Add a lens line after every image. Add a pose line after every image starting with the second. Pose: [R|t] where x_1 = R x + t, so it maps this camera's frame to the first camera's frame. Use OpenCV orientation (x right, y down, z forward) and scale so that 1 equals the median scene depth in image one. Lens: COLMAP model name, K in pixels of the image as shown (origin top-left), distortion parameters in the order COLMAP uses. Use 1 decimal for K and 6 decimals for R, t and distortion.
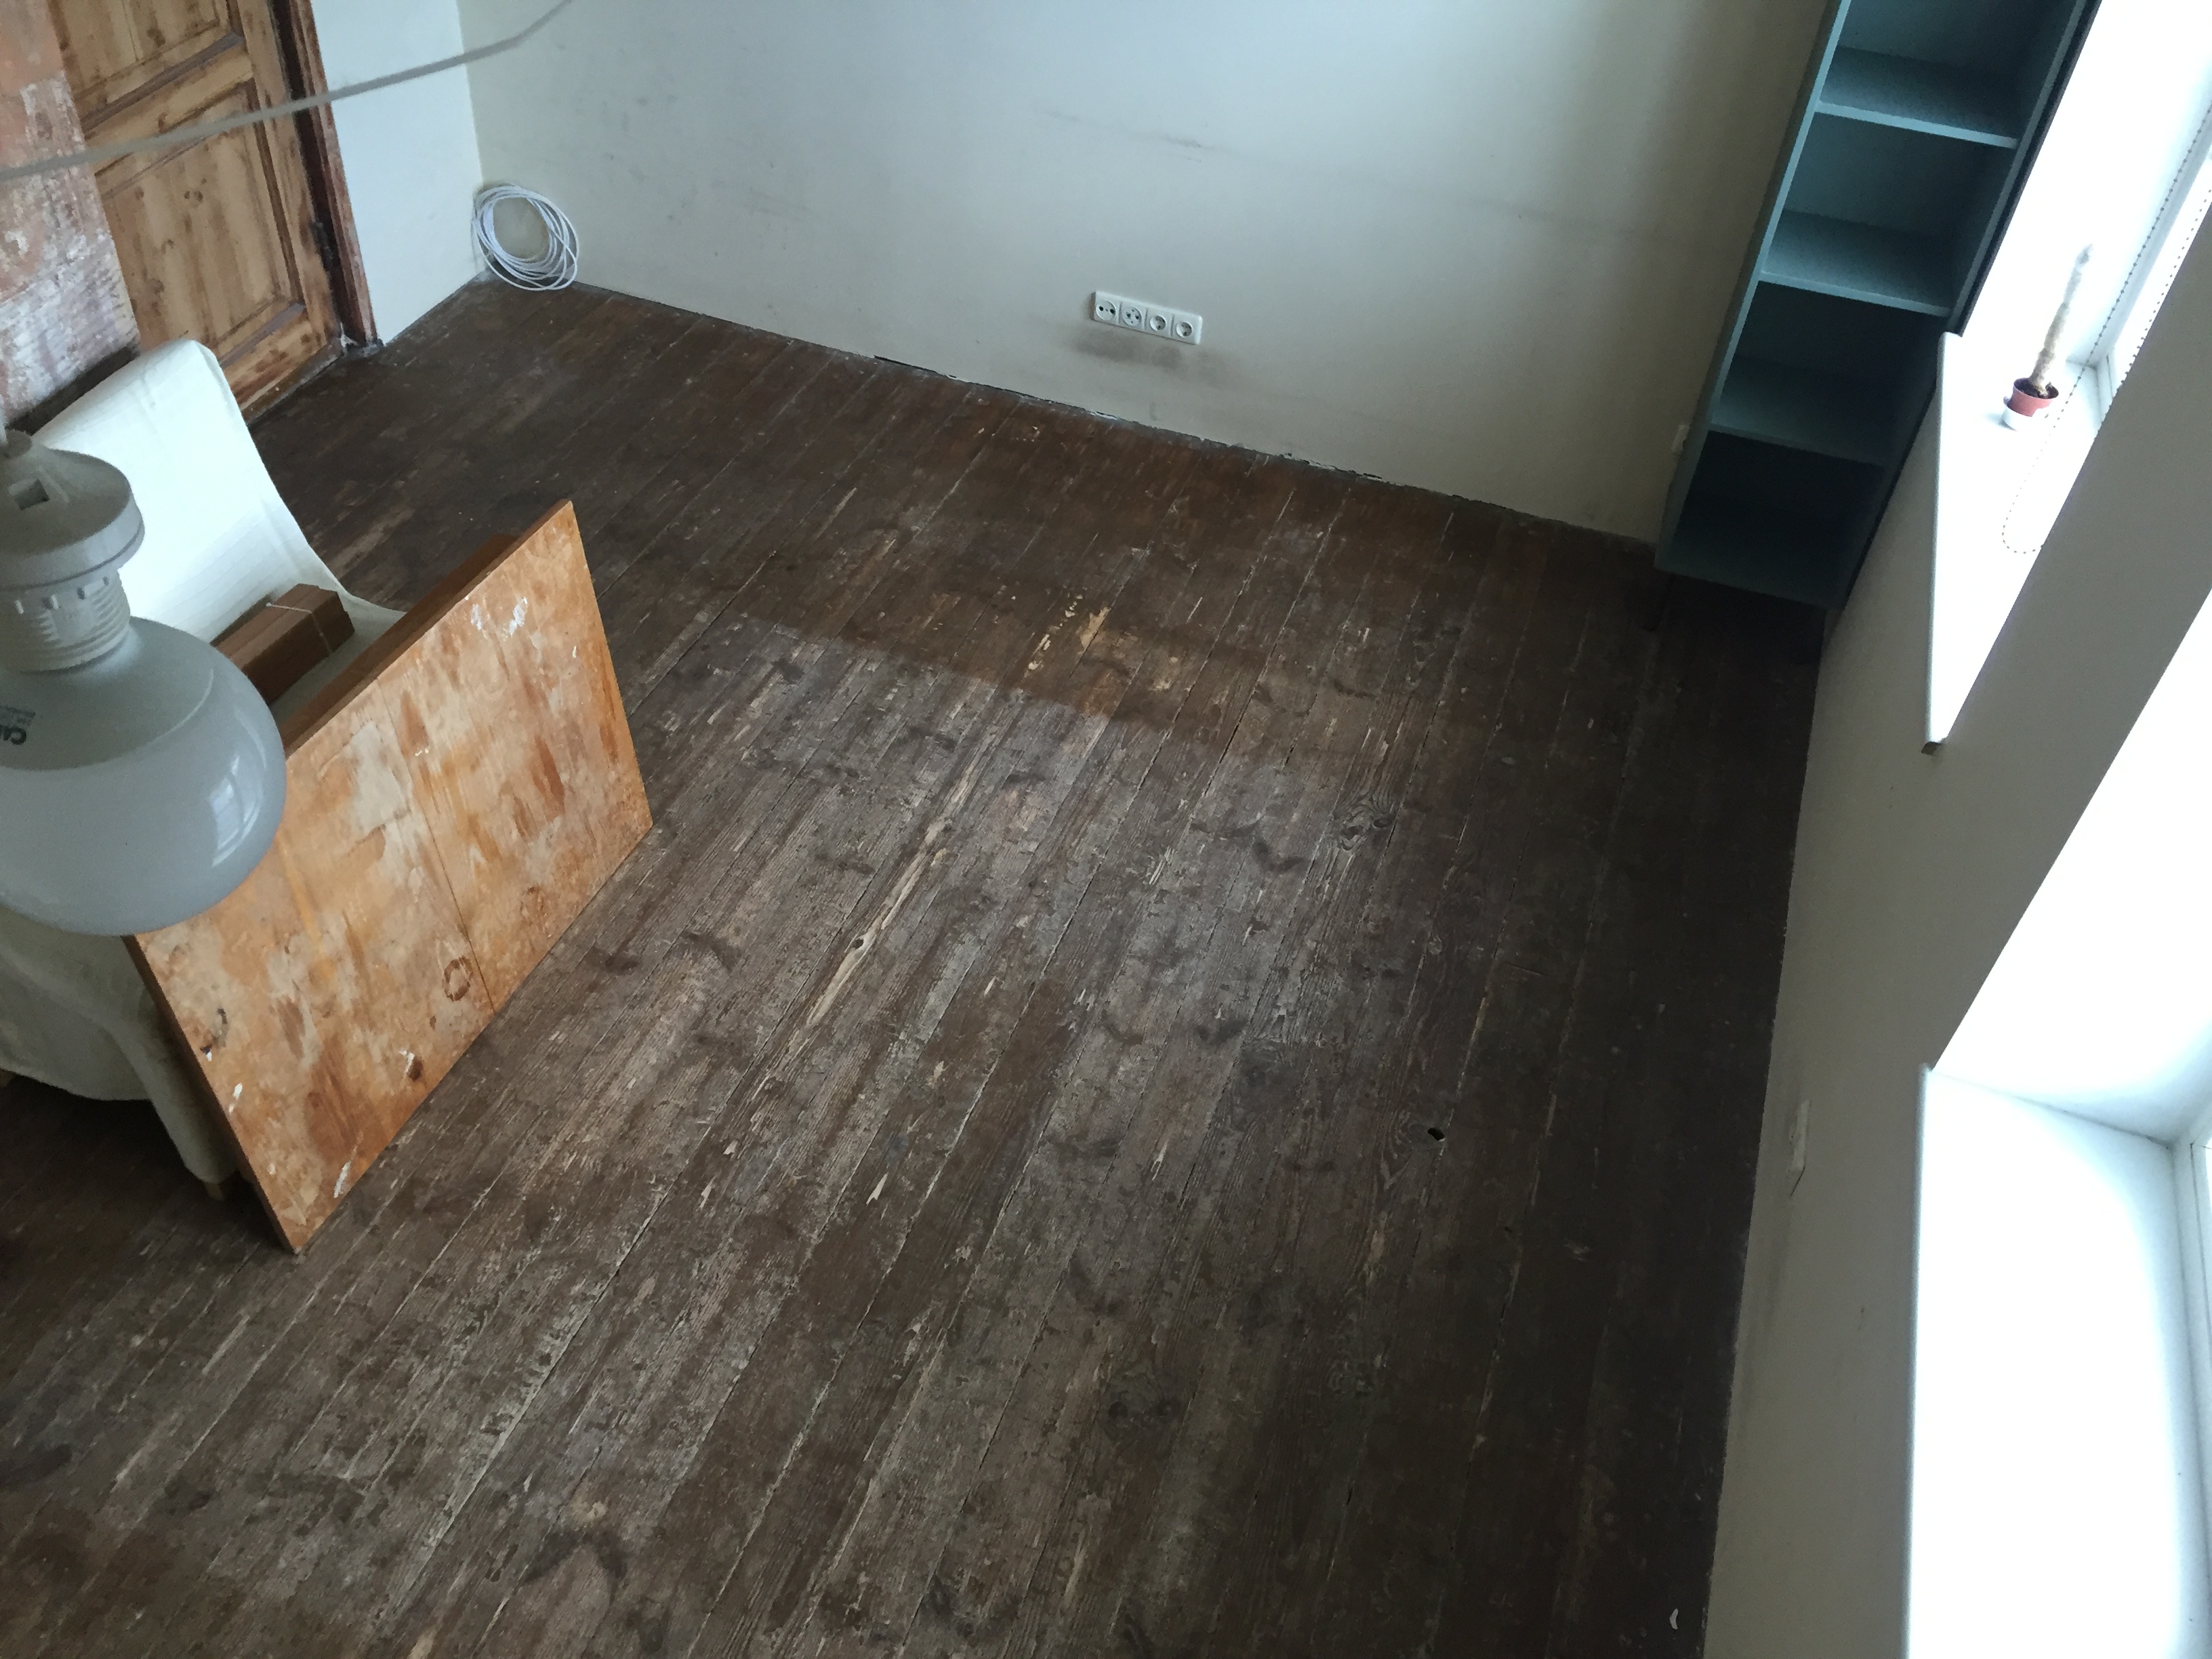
lens RADIAL K [[1887.2, 0, 1106.0], [0, 1887.2, 829.5], [0, 0, 1]] dist [0.048520, -0.083391]
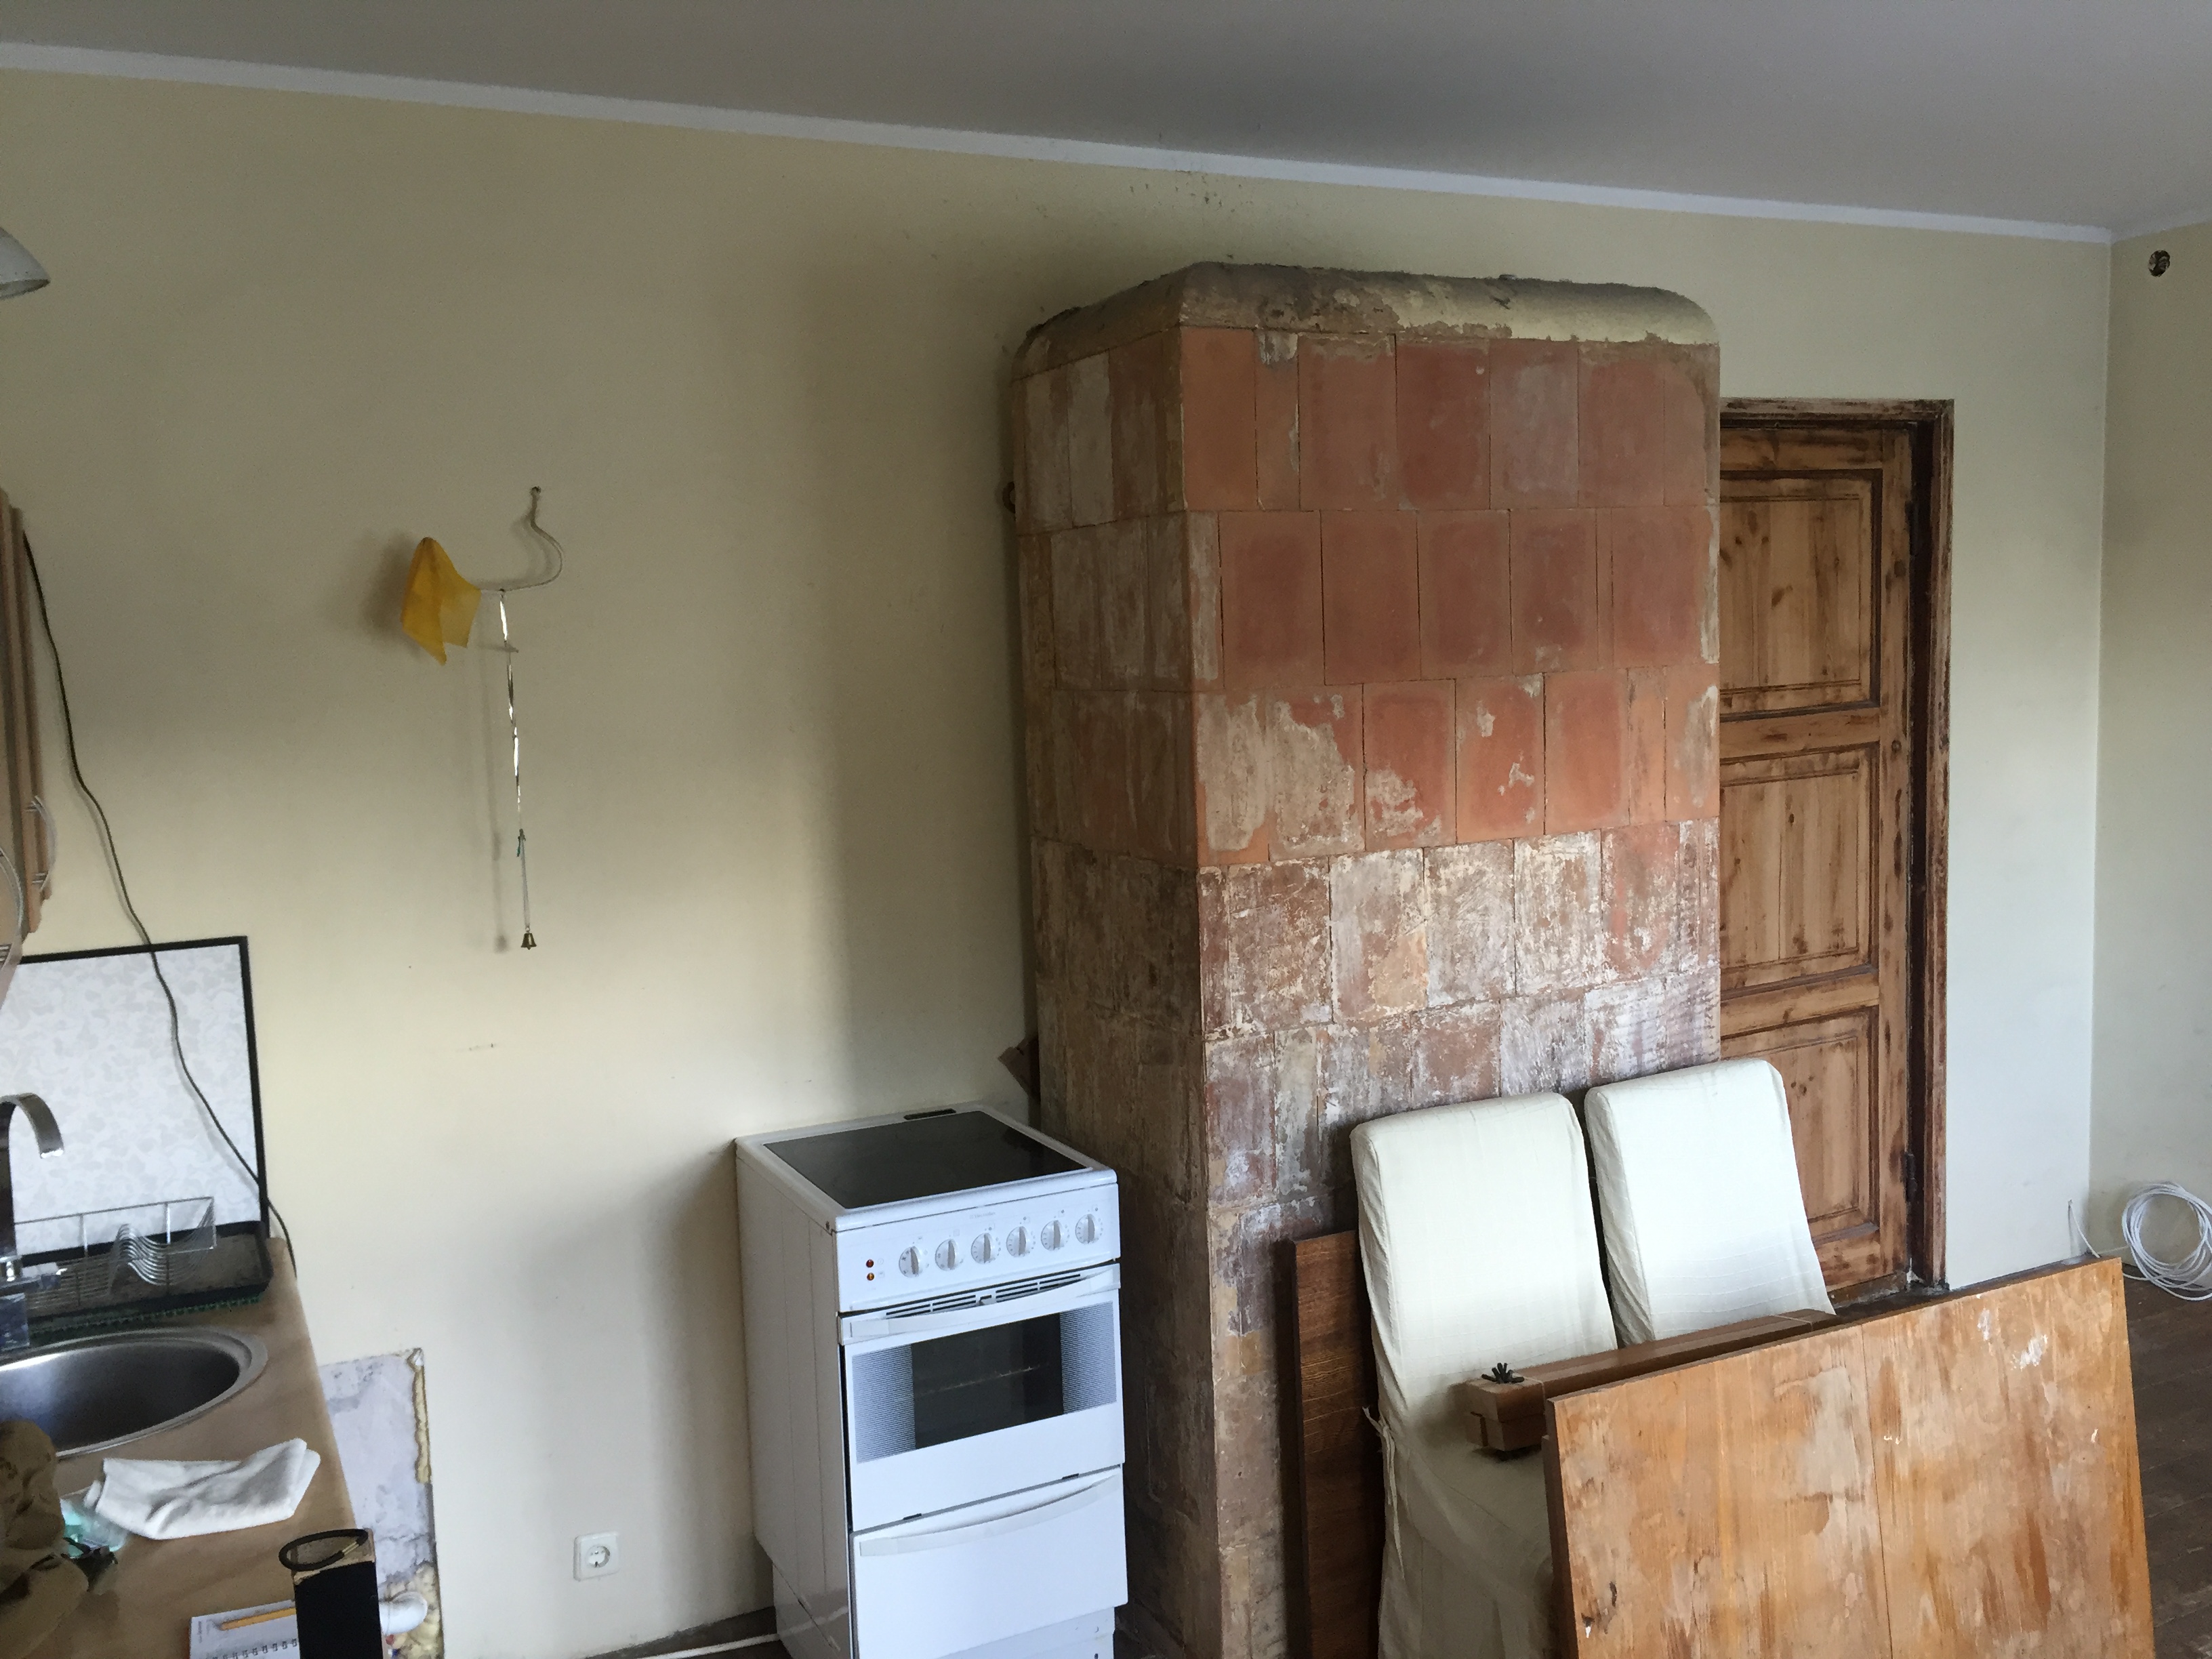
lens RADIAL K [[1887.2, 0, 1106.0], [0, 1887.2, 829.5], [0, 0, 1]] dist [0.048520, -0.083391]
pose [[0.704417, -0.029173, -0.709187, 0.022940], [-0.403248, 0.805798, -0.433683, 0.243101], [0.584113, 0.591472, 0.555854, 0.098408]]
